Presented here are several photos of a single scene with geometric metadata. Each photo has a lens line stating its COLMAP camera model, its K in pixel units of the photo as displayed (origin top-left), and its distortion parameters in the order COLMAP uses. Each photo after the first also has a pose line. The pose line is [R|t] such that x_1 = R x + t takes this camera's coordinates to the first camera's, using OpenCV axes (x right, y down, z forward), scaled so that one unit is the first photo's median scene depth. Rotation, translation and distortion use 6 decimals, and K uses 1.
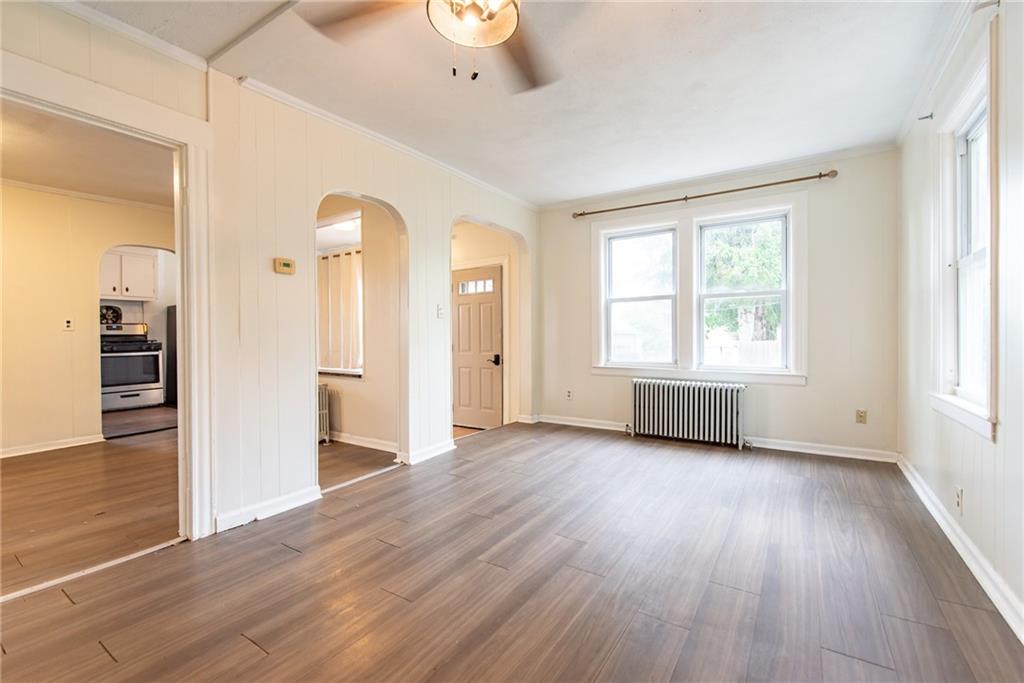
lens RADIAL K [[439.0, 0, 510.1], [0, 439.0, 342.6], [0, 0, 1]] dist [0.002233, 0.000358]
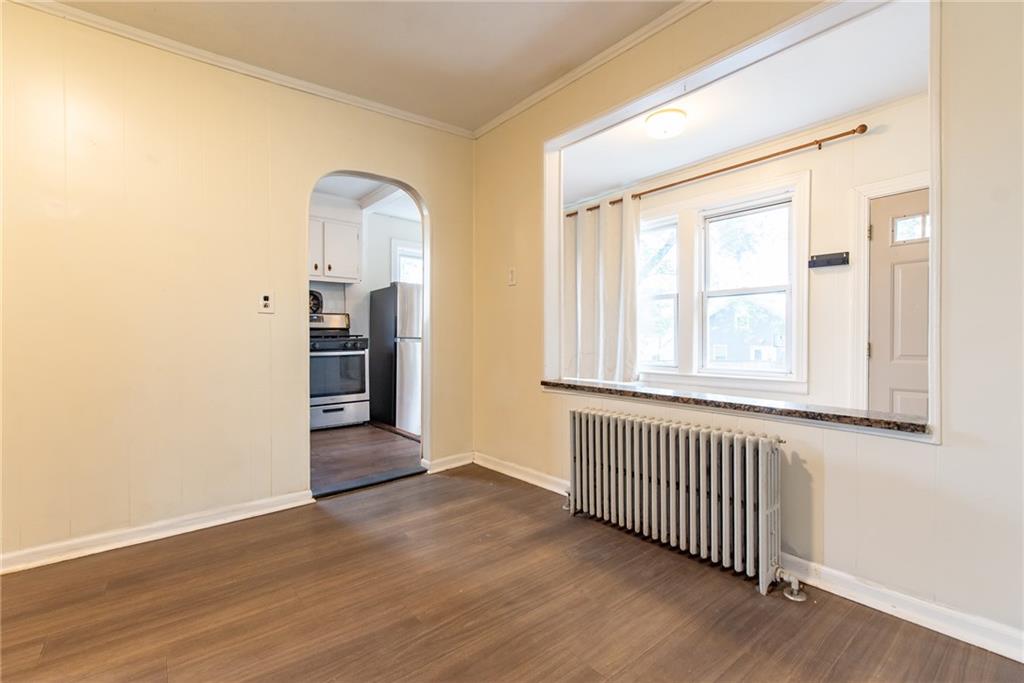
lens RADIAL K [[457.6, 0, 513.4], [0, 457.6, 342.6], [0, 0, 1]] dist [0.006976, 0.000540]
pose [[0.956863, 0.007162, -0.290451, -0.365296], [-0.008176, 0.999964, -0.002281, 0.007394], [0.290425, 0.004557, 0.956887, 0.365765]]
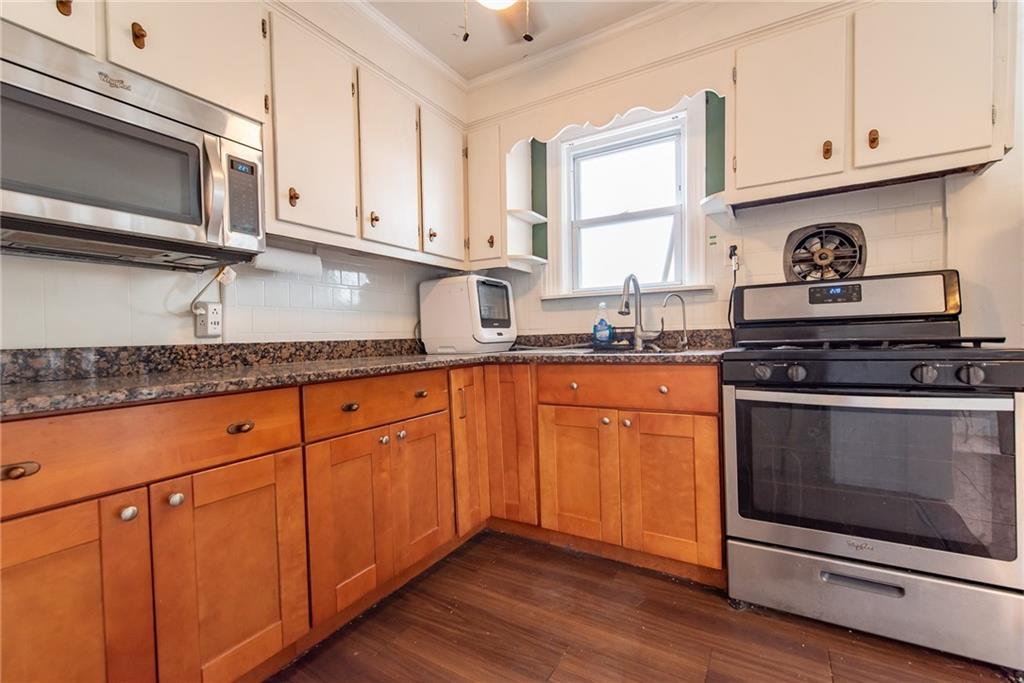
lens RADIAL K [[439.0, 0, 512.5], [0, 439.0, 344.0], [0, 0, 1]] dist [0.002233, 0.000358]
pose [[0.058763, 0.021381, -0.998043, -0.669723], [0.007285, 0.999735, 0.021846, -0.008860], [0.998245, -0.008554, 0.058591, 0.829996]]
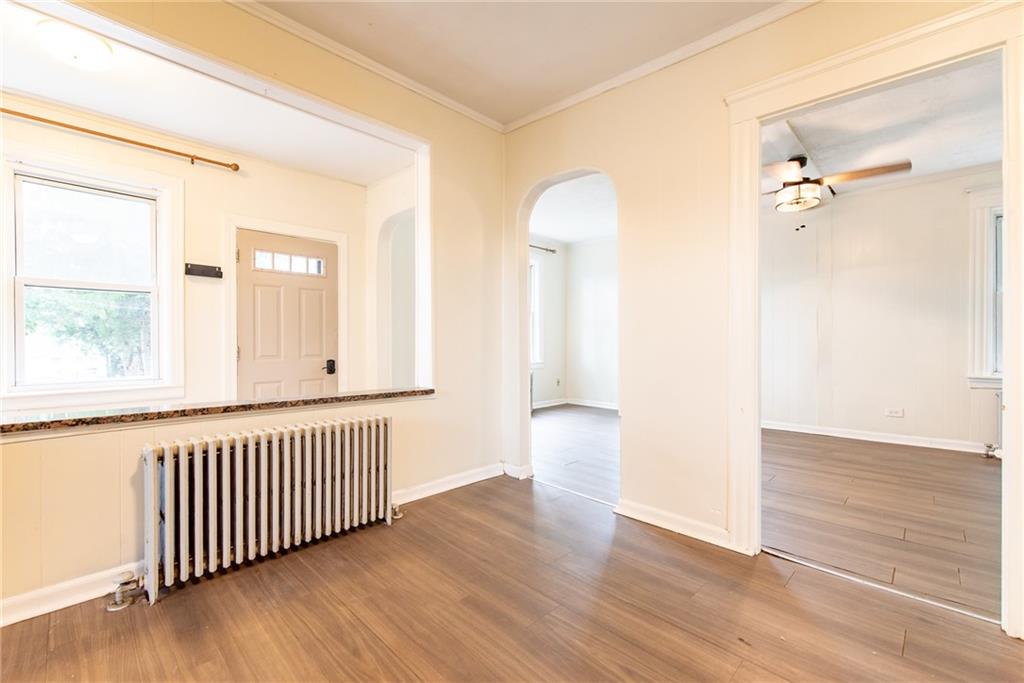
lens RADIAL K [[439.0, 0, 513.2], [0, 439.0, 339.9], [0, 0, 1]] dist [0.002233, 0.000358]
pose [[0.180174, 0.010692, 0.983577, -0.660963], [0.009518, 0.999875, -0.012613, 0.005151], [-0.983589, 0.011634, 0.180050, 0.507365]]
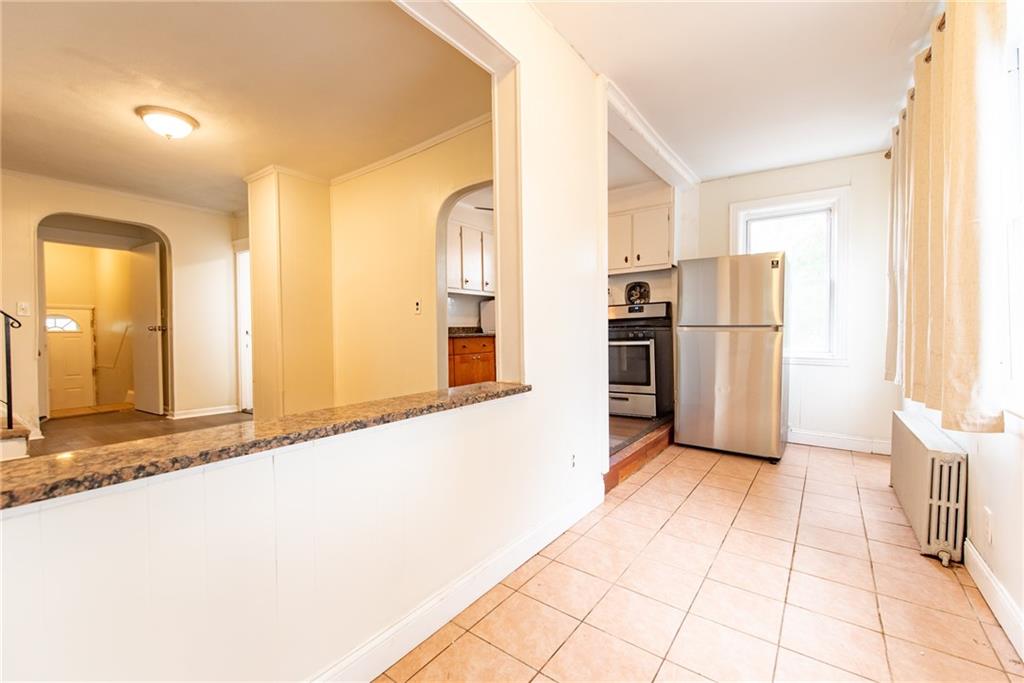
lens RADIAL K [[439.0, 0, 513.3], [0, 439.0, 344.1], [0, 0, 1]] dist [0.002233, 0.000358]
pose [[-0.023259, 0.030753, -0.999256, -0.116614], [0.005573, 0.999515, 0.030631, 0.003564], [0.999714, -0.004857, -0.023419, 0.860828]]
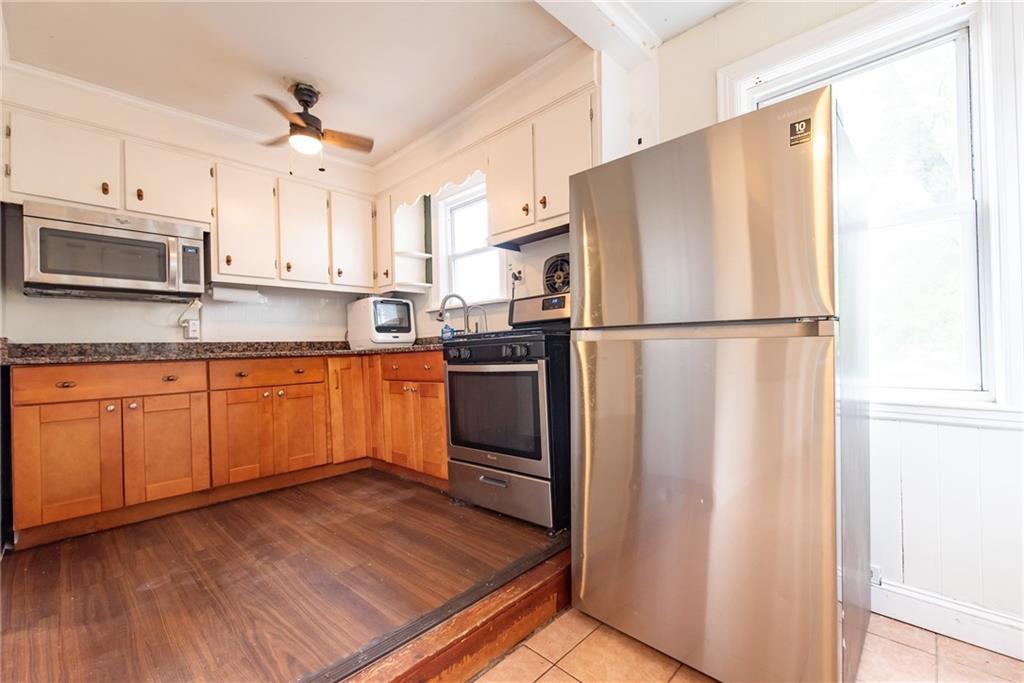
lens RADIAL K [[439.0, 0, 513.1], [0, 439.0, 344.7], [0, 0, 1]] dist [0.002233, 0.000358]
pose [[-0.162910, -0.005484, -0.986626, -0.514958], [0.018651, 0.999789, -0.008637, 0.010087], [0.986465, -0.019809, -0.162773, 1.109397]]
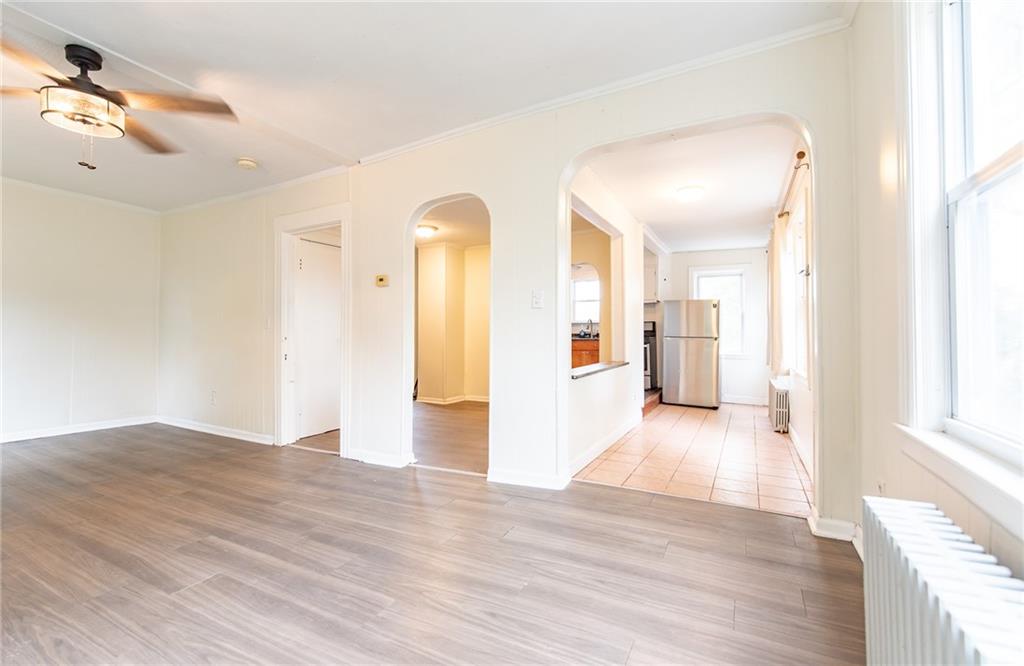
lens RADIAL K [[438.0, 0, 512.3], [0, 438.0, 326.3], [0, 0, 1]] dist [0.002080, -0.000467]
pose [[0.102930, -0.015605, -0.994566, 0.372738], [-0.008470, 0.999827, -0.016564, -0.007277], [0.994653, 0.010129, 0.102780, 0.550833]]
